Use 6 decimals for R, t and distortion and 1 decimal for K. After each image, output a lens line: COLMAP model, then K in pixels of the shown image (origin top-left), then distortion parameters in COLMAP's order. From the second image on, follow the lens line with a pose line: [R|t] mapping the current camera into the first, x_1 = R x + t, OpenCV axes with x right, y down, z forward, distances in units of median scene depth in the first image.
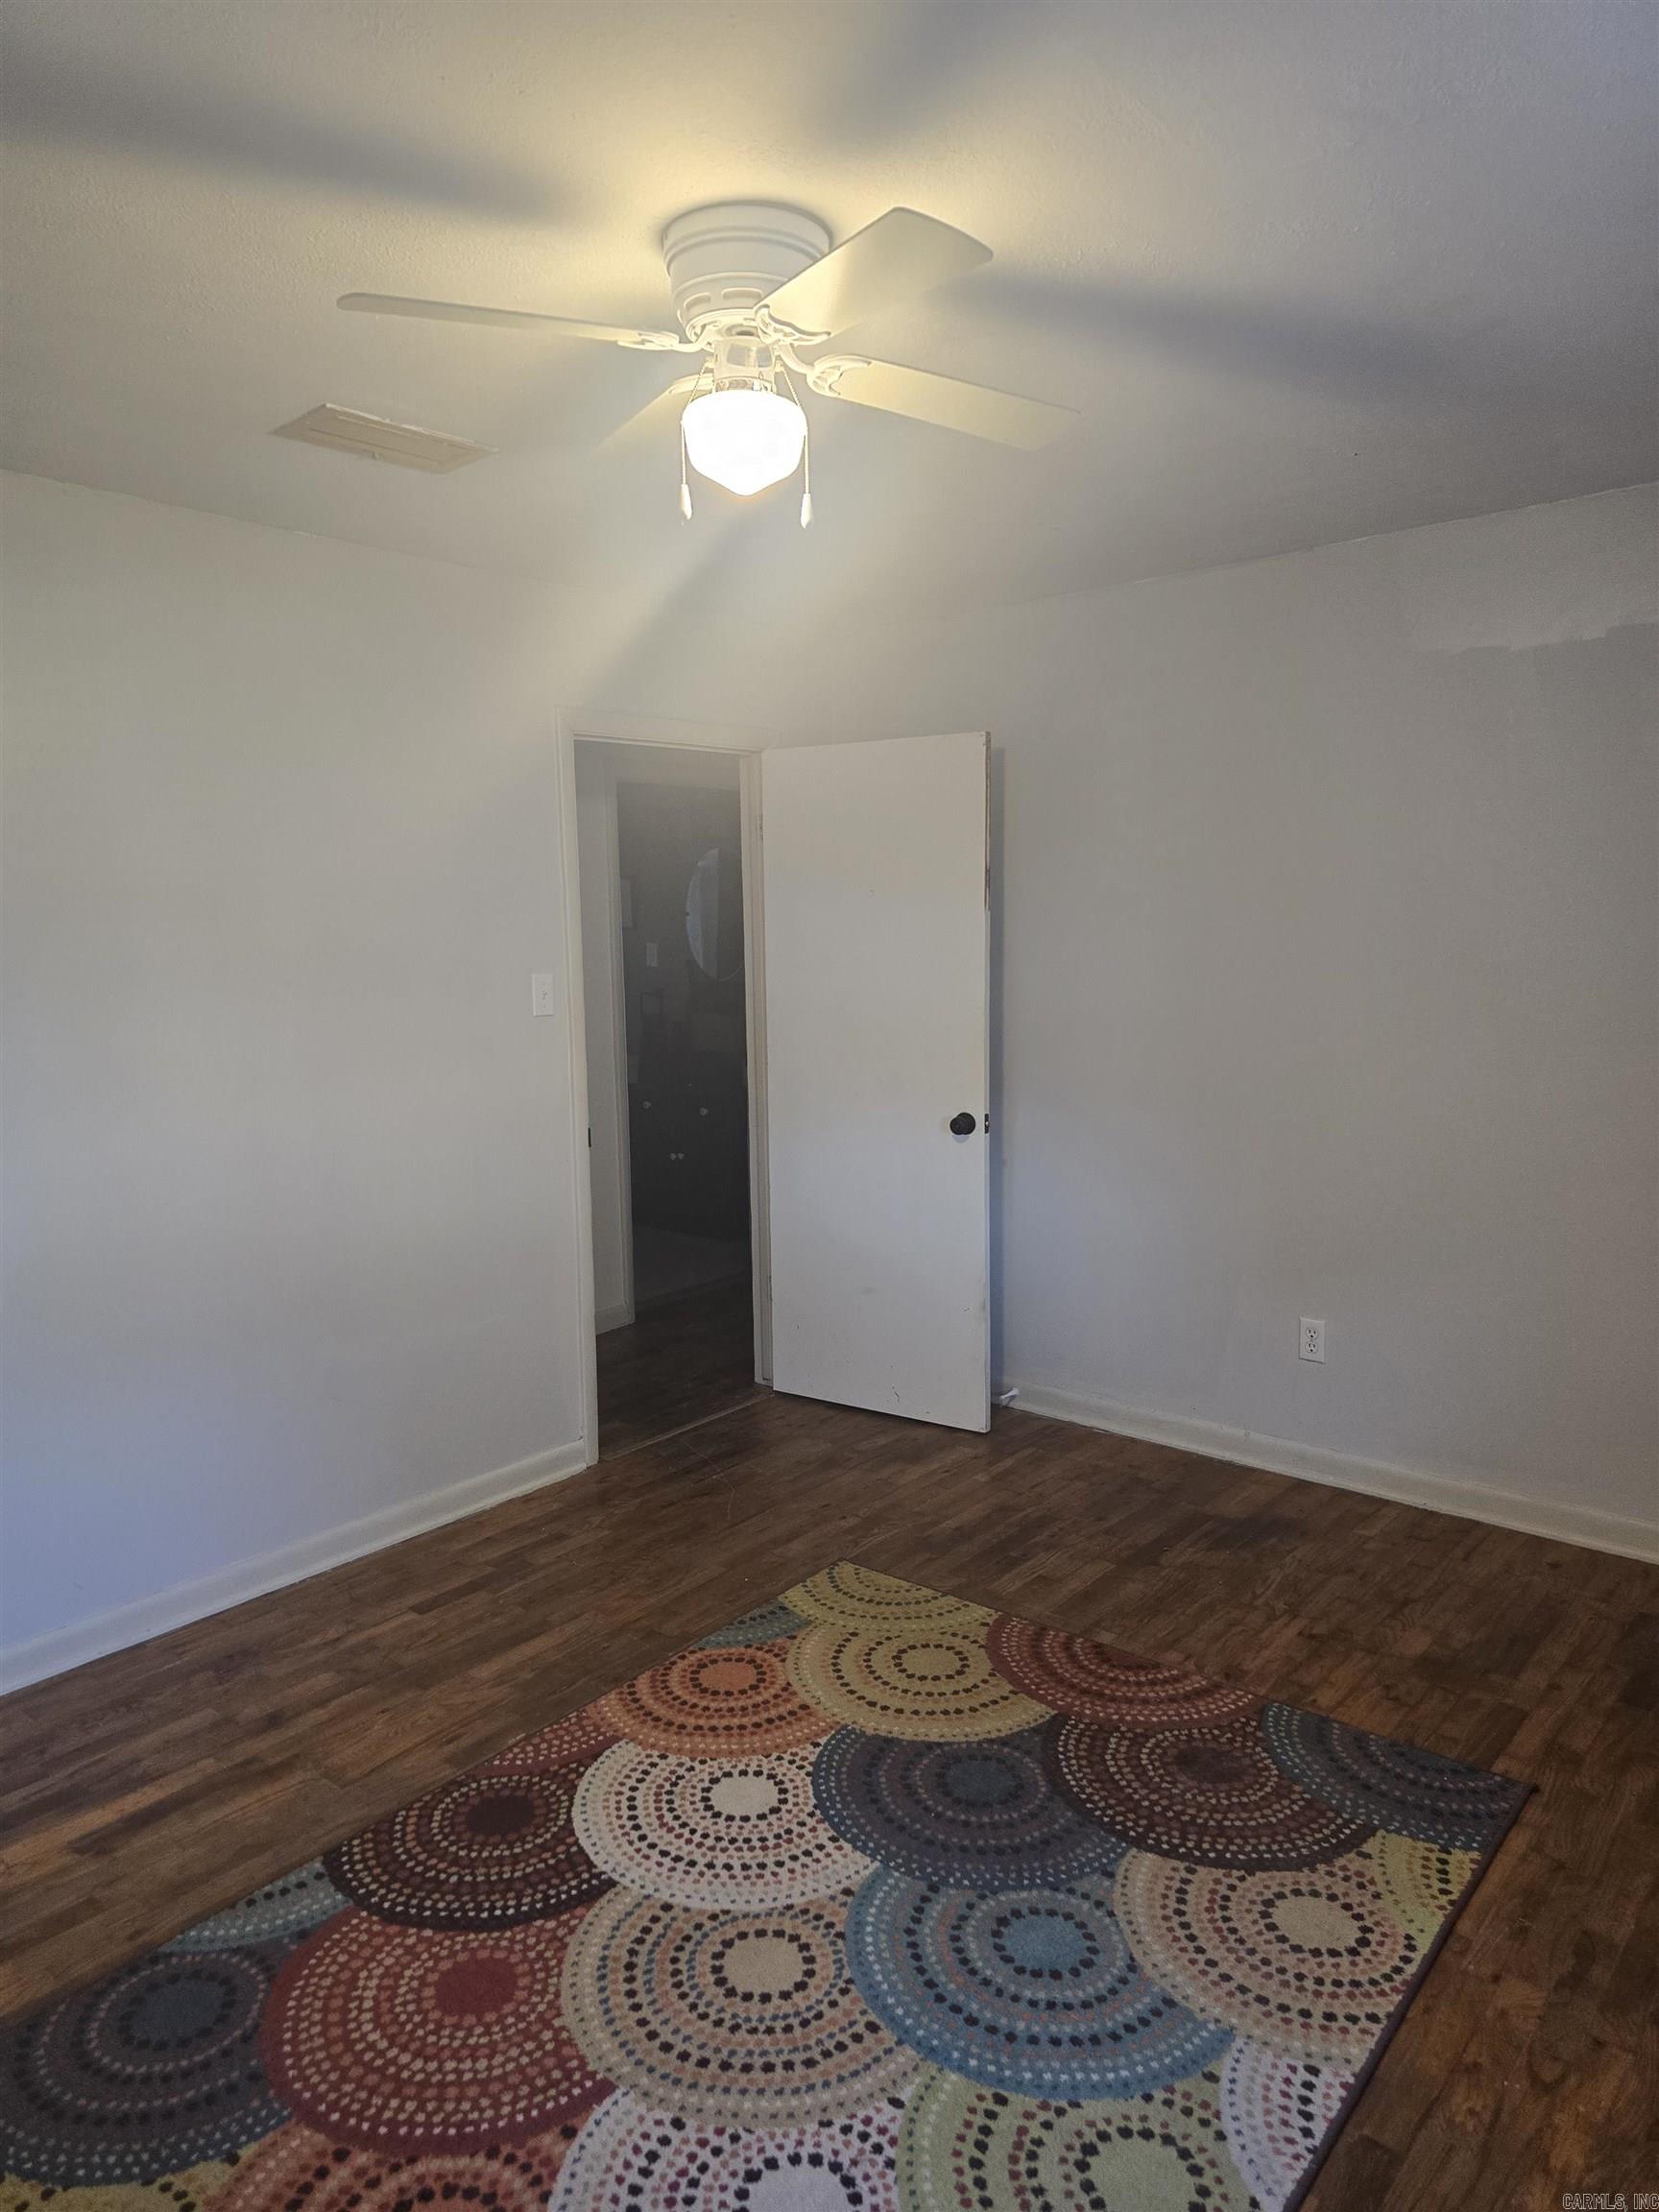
lens RADIAL K [[1491.6, 0, 828.9], [0, 1491.6, 1105.0], [0, 0, 1]] dist [0.058980, -0.042211]
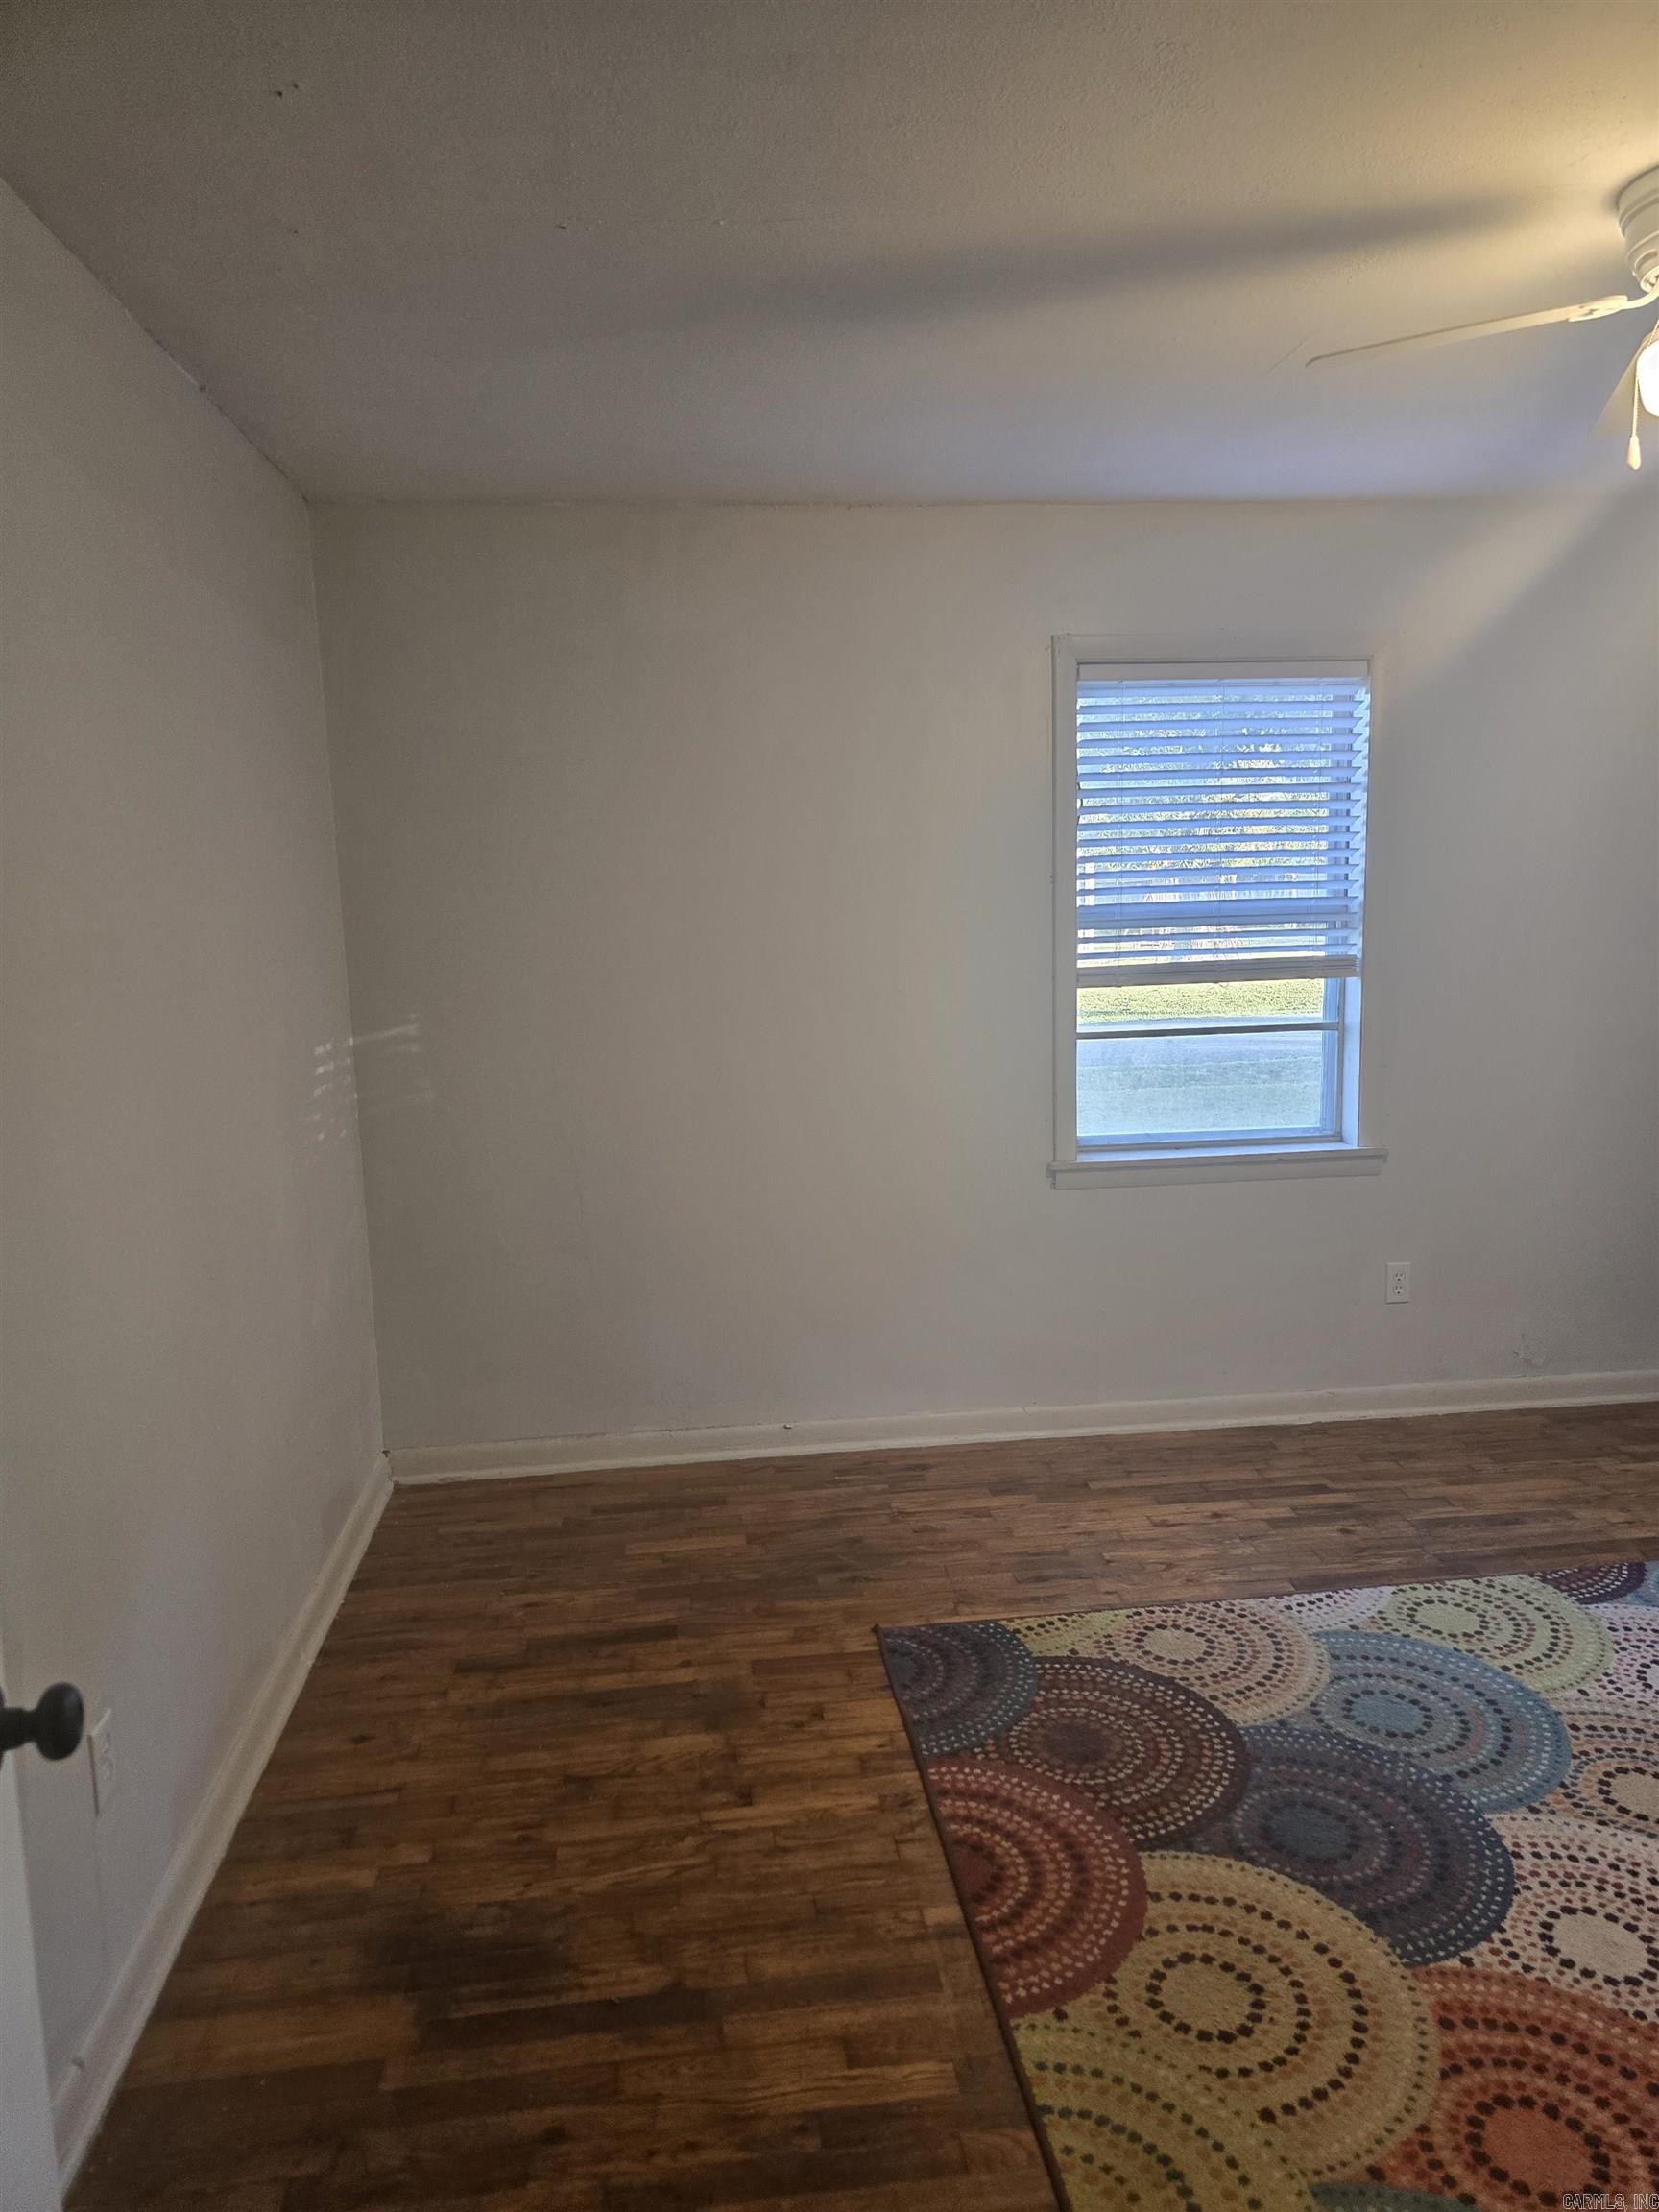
lens RADIAL K [[1491.6, 0, 832.7], [0, 1491.6, 1109.8], [0, 0, 1]] dist [0.058980, -0.042211]
pose [[-0.723132, -0.060150, 0.688086, -0.284333], [0.129059, 0.966890, 0.220154, -0.199283], [-0.678546, 0.248004, -0.691426, 1.684994]]
